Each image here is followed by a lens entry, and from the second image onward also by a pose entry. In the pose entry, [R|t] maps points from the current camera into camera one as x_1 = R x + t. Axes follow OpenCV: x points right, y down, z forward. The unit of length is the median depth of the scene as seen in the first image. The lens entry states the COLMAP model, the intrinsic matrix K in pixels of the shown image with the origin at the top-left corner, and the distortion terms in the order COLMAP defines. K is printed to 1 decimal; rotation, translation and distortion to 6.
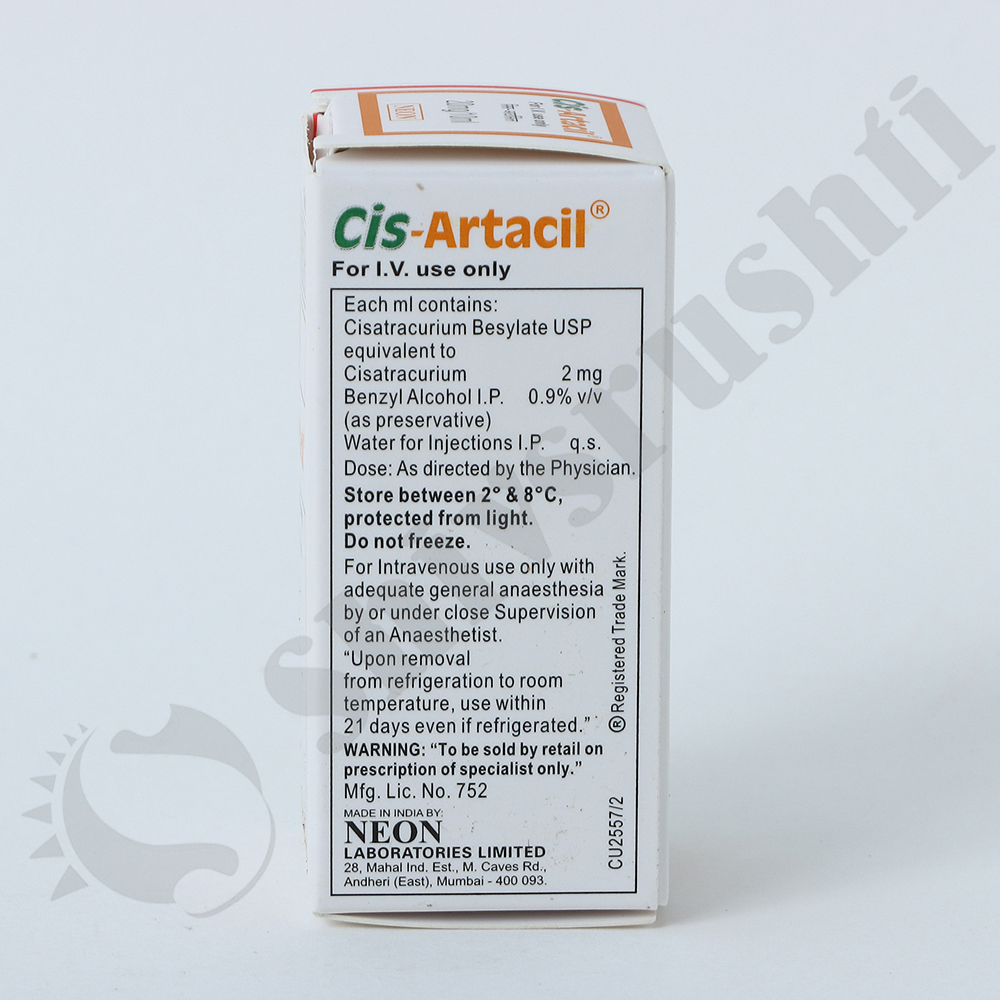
lens RADIAL K [[6581.4, 0, 500.2], [0, 6581.4, 499.9], [0, 0, 1]] dist [0.136828, 0.000000]
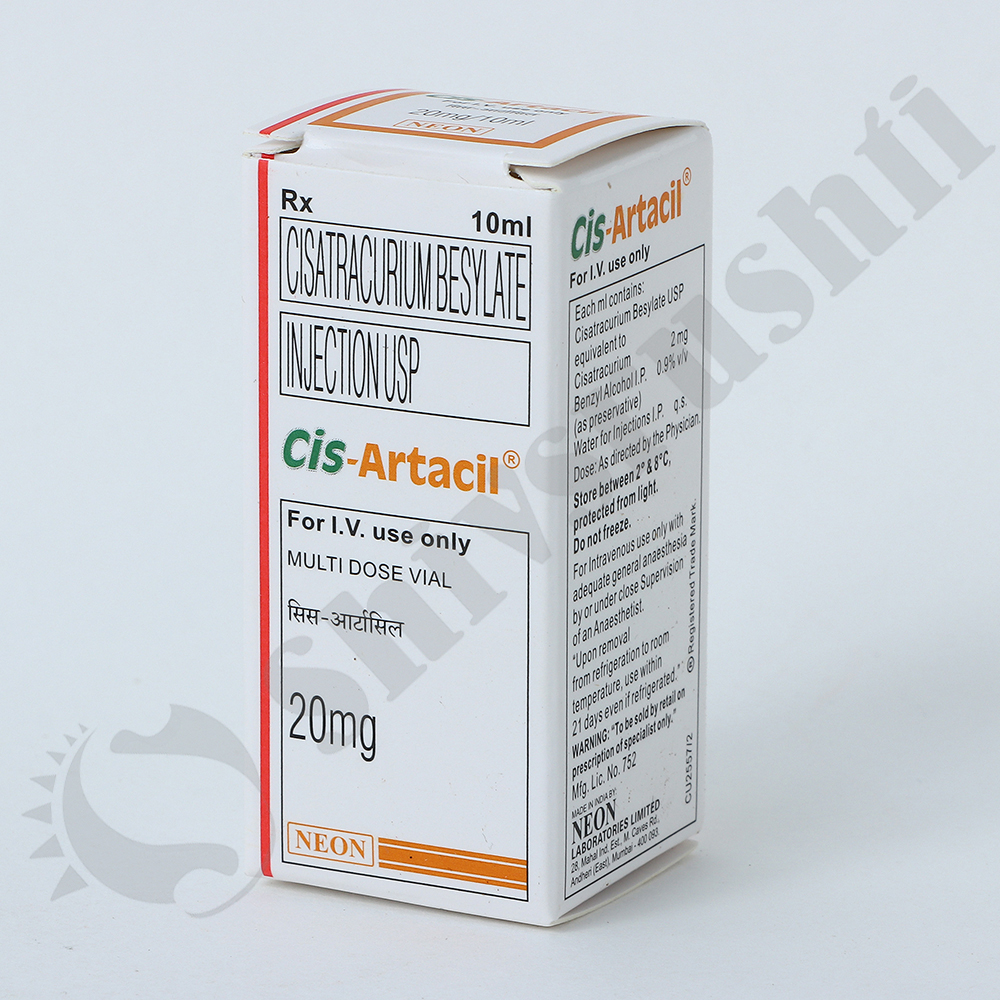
lens RADIAL K [[6581.4, 0, 499.3], [0, 6581.4, 501.3], [0, 0, 1]] dist [0.136828, 0.000000]
pose [[0.507807, -0.220658, 0.832732, -0.871678], [0.211772, 0.968952, 0.127614, -0.132344], [-0.835036, 0.111546, 0.538770, 0.462206]]
